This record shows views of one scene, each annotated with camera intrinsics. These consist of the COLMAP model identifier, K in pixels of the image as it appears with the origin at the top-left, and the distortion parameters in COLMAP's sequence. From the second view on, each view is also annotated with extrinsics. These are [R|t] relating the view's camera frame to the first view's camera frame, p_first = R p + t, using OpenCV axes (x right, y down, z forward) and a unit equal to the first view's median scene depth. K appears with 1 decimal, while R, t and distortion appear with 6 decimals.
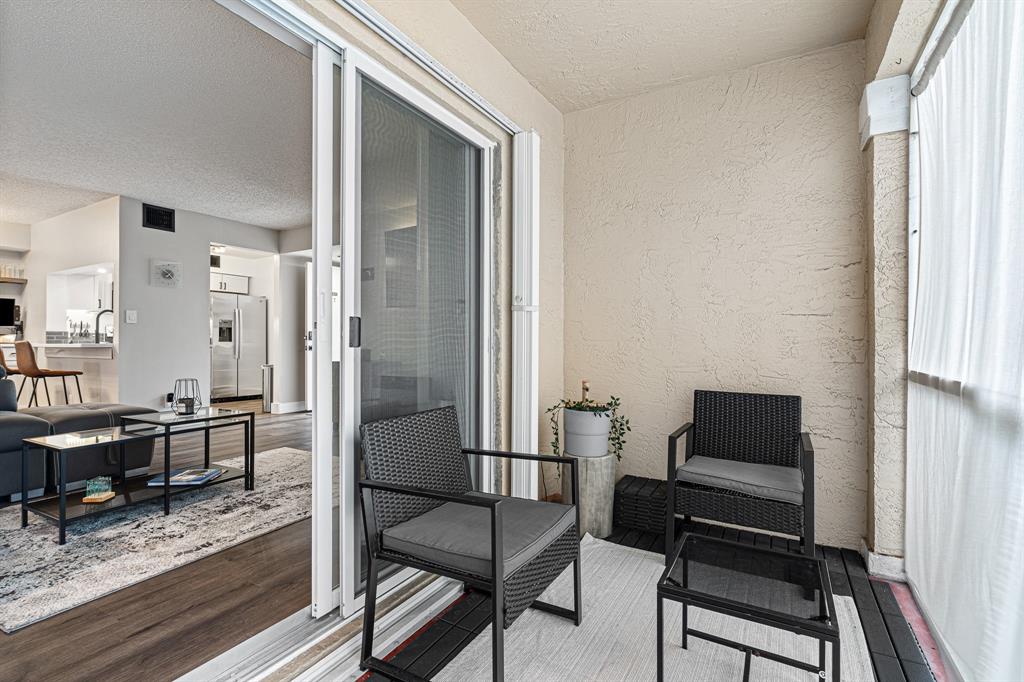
lens RADIAL K [[472.3, 0, 512.7], [0, 472.3, 339.3], [0, 0, 1]] dist [0.000835, 0.000323]
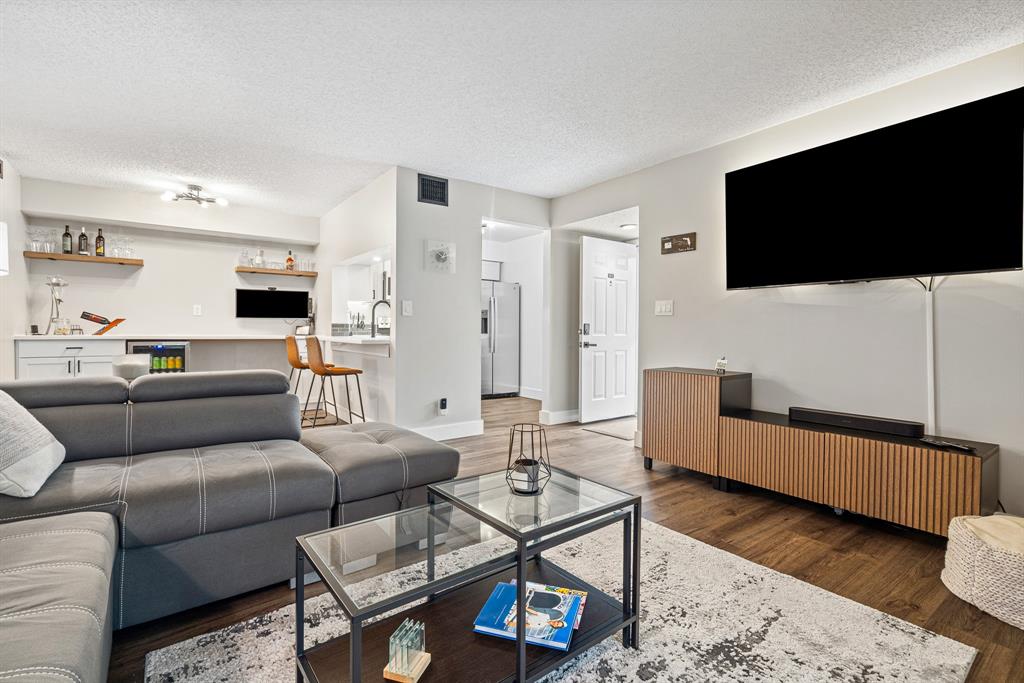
lens RADIAL K [[479.5, 0, 511.3], [0, 479.5, 331.8], [0, 0, 1]] dist [-0.001934, -0.000174]
pose [[0.912318, 0.009177, -0.409380, -0.264688], [-0.003724, 0.999893, 0.014115, -0.017266], [0.409466, -0.011352, 0.912255, 0.270725]]
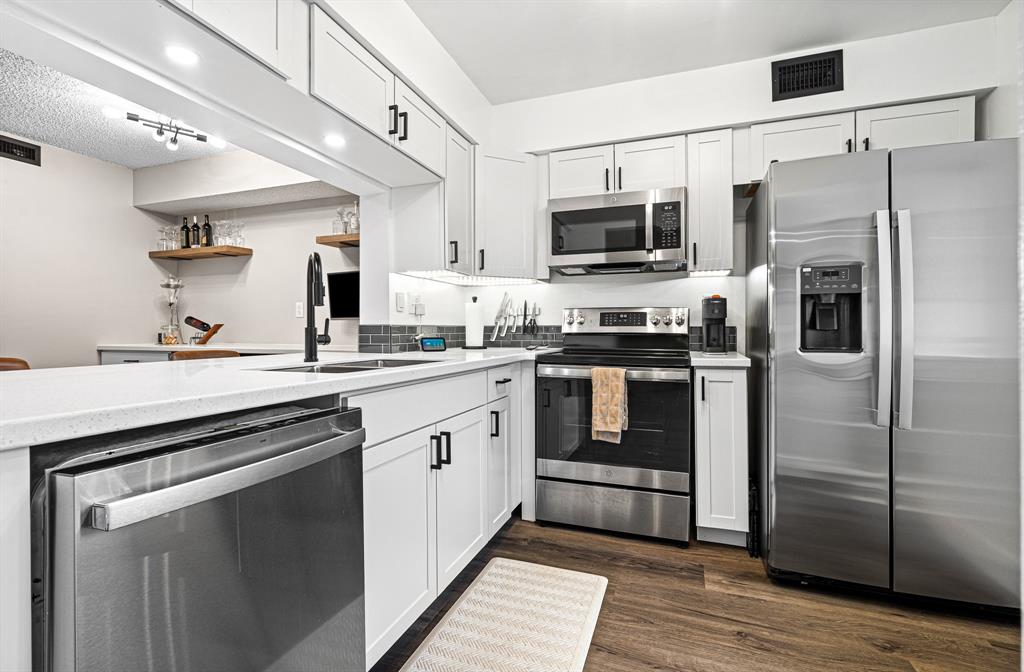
lens RADIAL K [[460.3, 0, 496.8], [0, 460.3, 330.5], [0, 0, 1]] dist [-0.002462, 0.000785]
pose [[0.158442, -0.001486, -0.987367, -0.594205], [0.010340, 0.999947, 0.000154, -0.011763], [0.987314, -0.010234, 0.158449, 1.173346]]
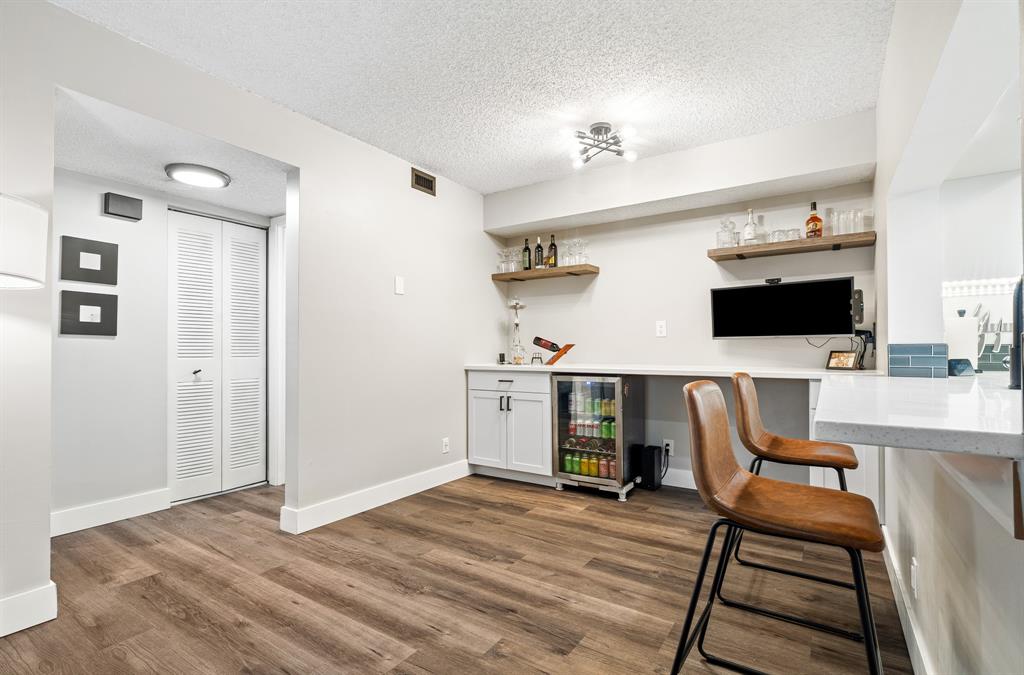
lens RADIAL K [[463.5, 0, 511.9], [0, 463.5, 343.0], [0, 0, 1]] dist [0.009879, 0.000218]
pose [[-0.069591, -0.016579, -0.997438, -0.656167], [0.011843, 0.999778, -0.017444, -0.017116], [0.997505, -0.013027, -0.069379, 0.802804]]
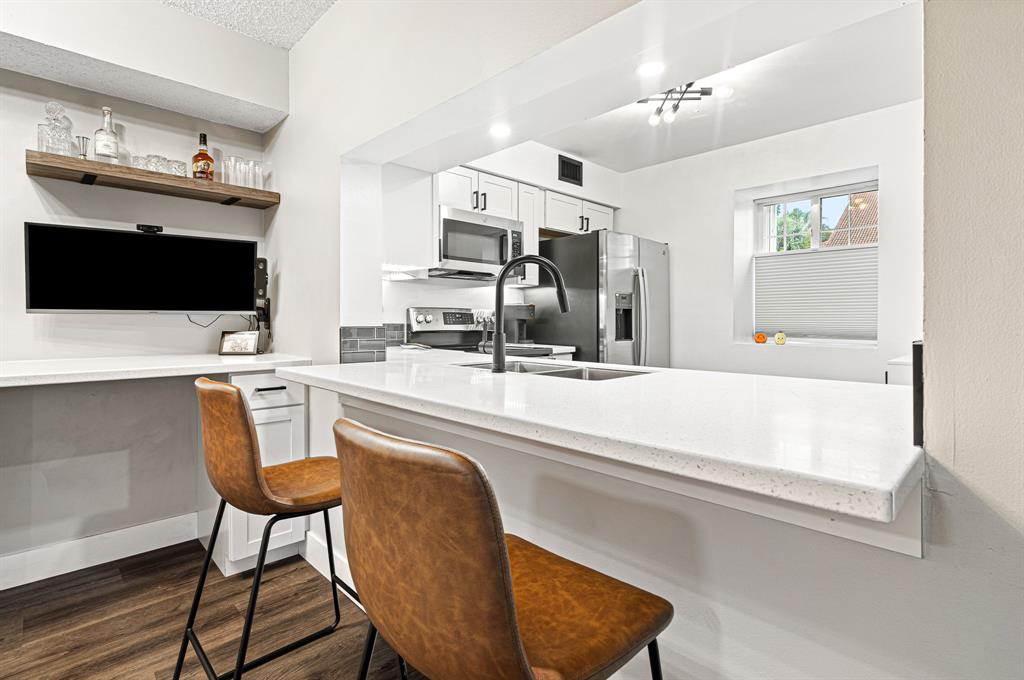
lens RADIAL K [[494.1, 0, 516.5], [0, 494.1, 318.2], [0, 0, 1]] dist [0.003977, 0.000494]
pose [[0.960211, -0.000777, -0.279273, -0.849933], [0.001891, 0.999991, 0.003718, -0.026784], [0.279267, -0.004098, 0.960205, 0.774435]]
